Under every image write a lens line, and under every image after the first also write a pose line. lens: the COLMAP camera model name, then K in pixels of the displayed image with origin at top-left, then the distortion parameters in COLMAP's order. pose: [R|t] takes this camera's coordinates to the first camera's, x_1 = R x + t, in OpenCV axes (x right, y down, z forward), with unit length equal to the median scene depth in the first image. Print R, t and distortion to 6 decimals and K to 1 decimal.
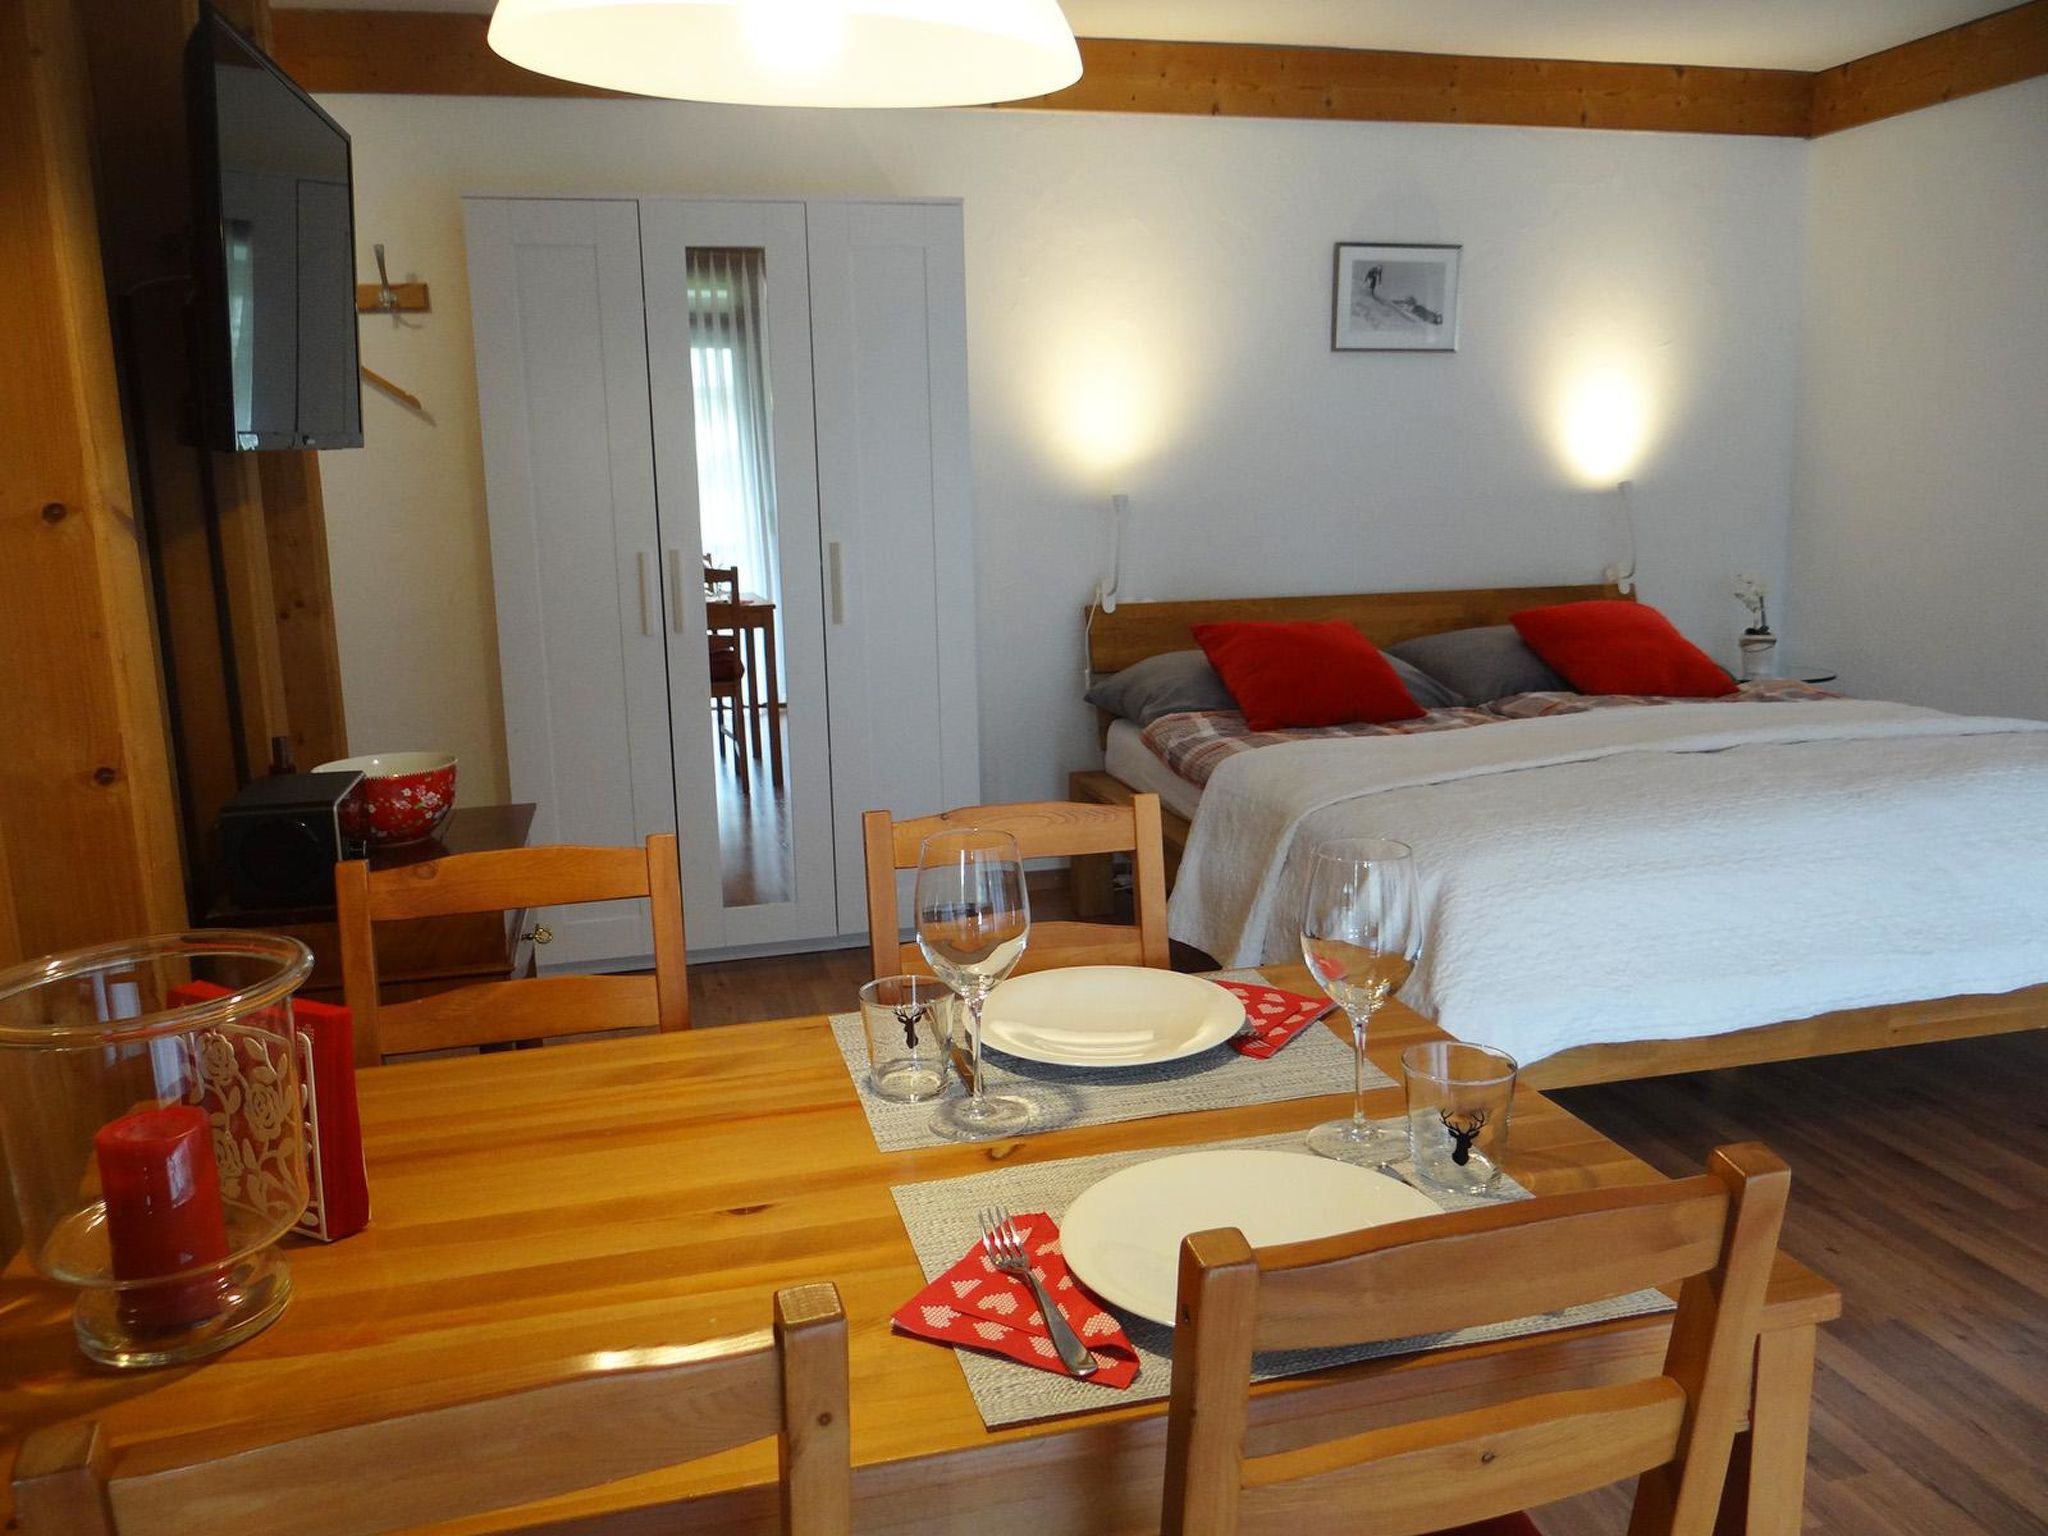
lens RADIAL K [[1611.3, 0, 1010.2], [0, 1611.3, 759.9], [0, 0, 1]] dist [-0.002871, -0.003205]
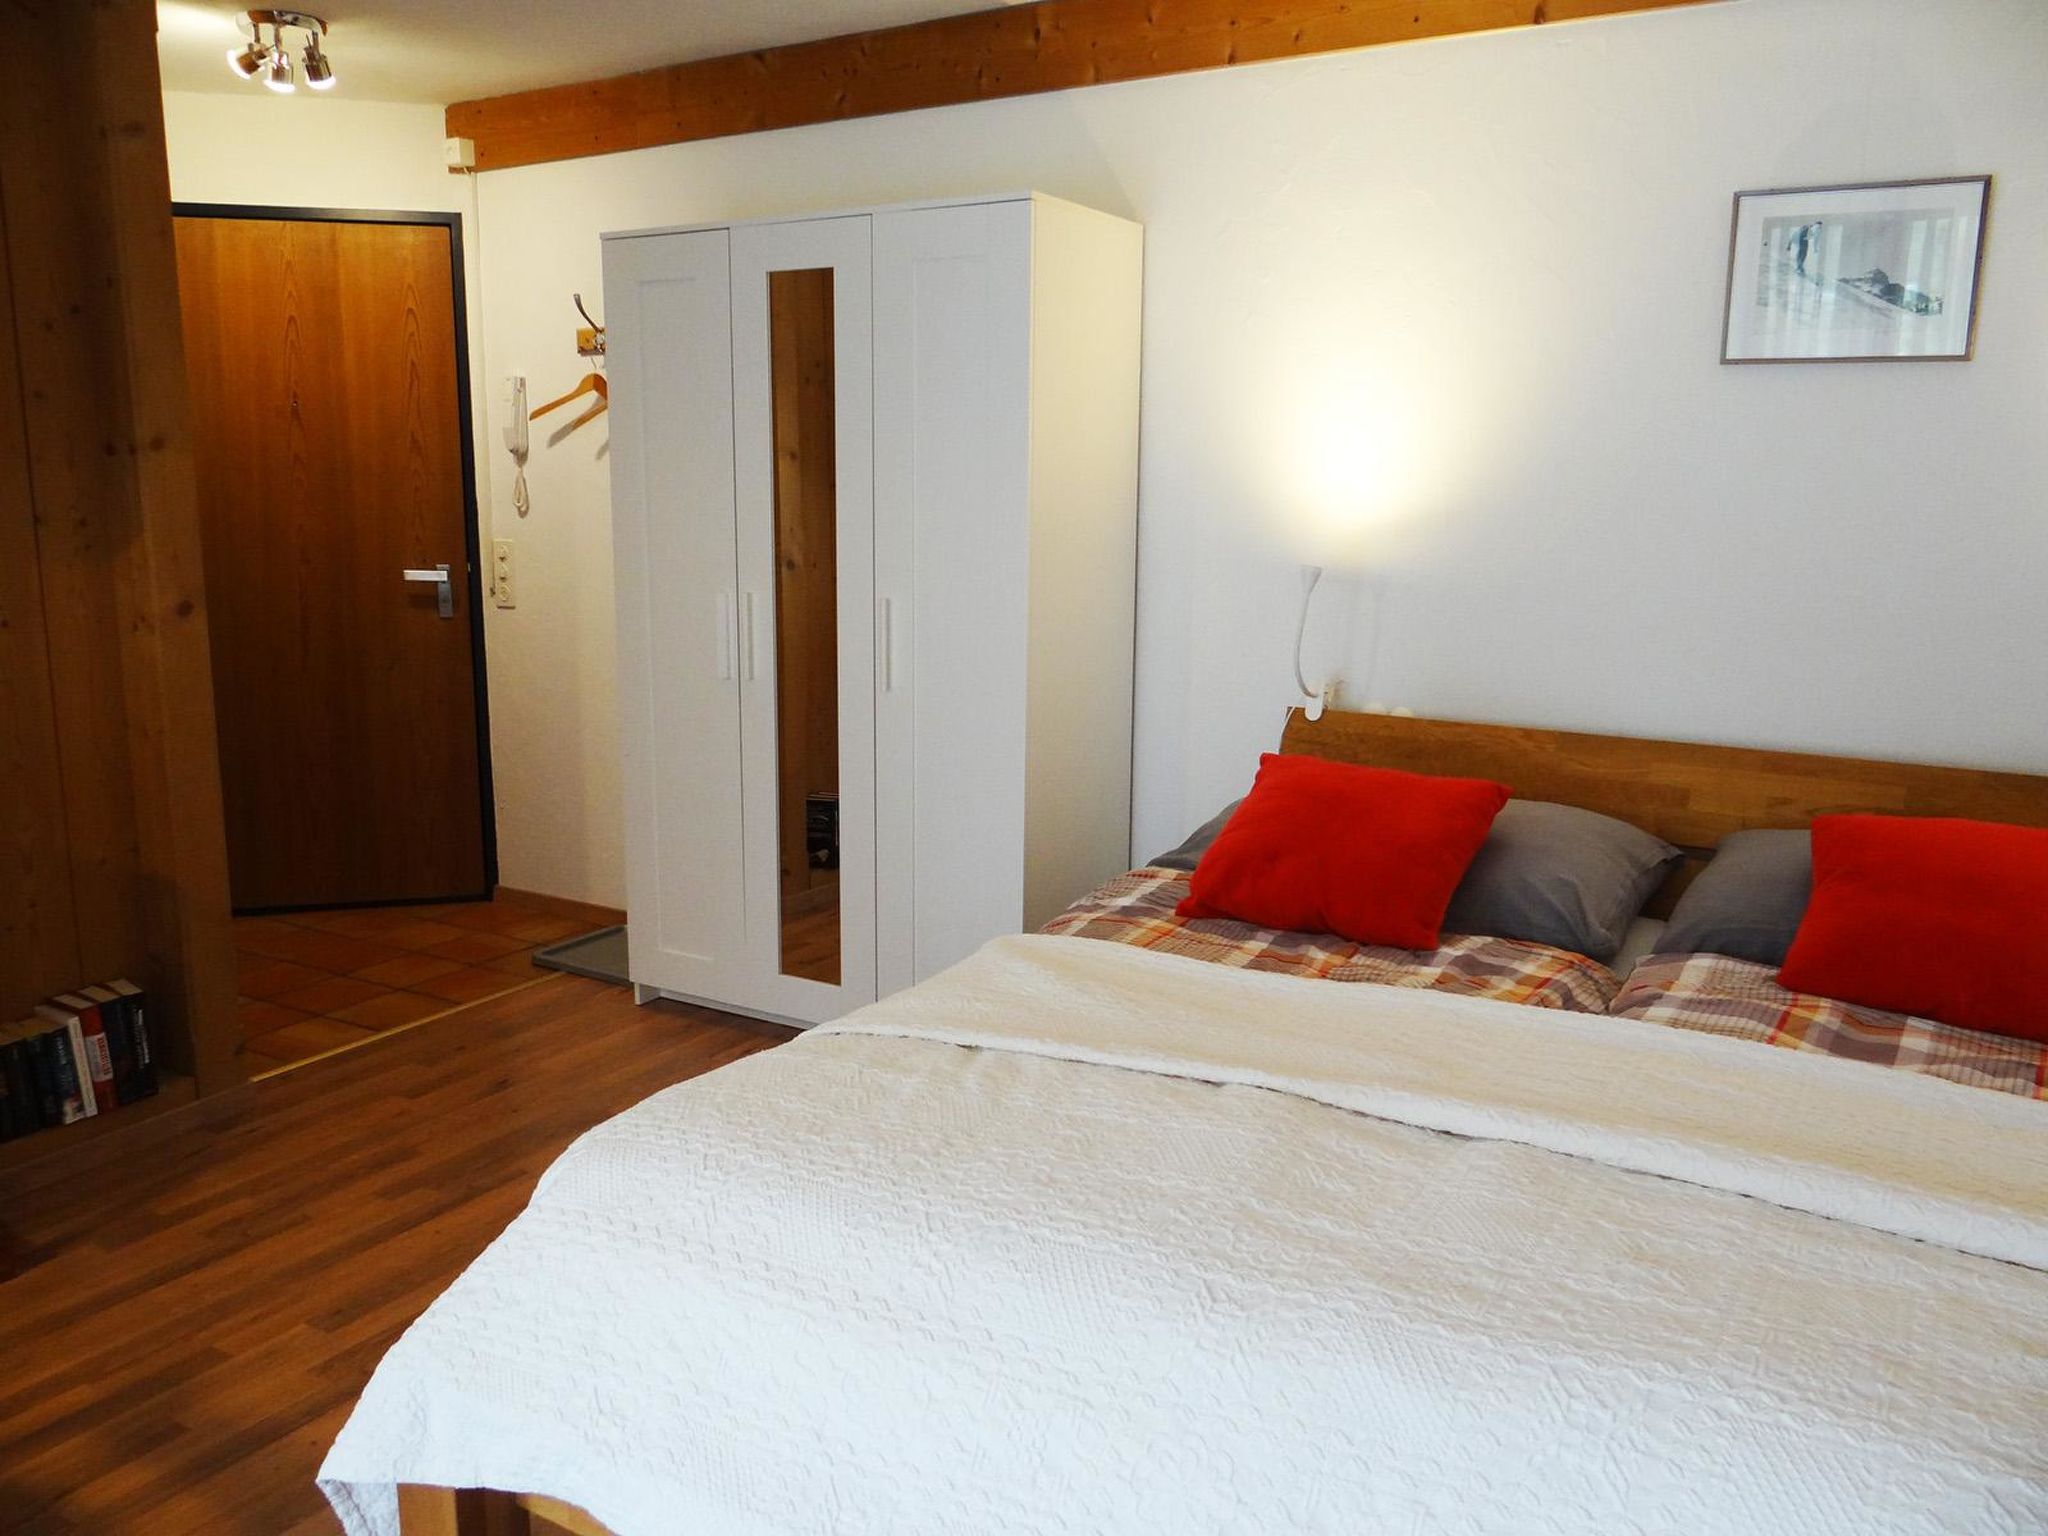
lens RADIAL K [[1611.3, 0, 1019.2], [0, 1611.3, 768.8], [0, 0, 1]] dist [-0.002871, -0.003205]
pose [[0.687553, 0.159107, -0.708488, 0.566247], [-0.154461, 0.985416, 0.071400, -0.114046], [0.709516, 0.060342, 0.702101, 0.423365]]
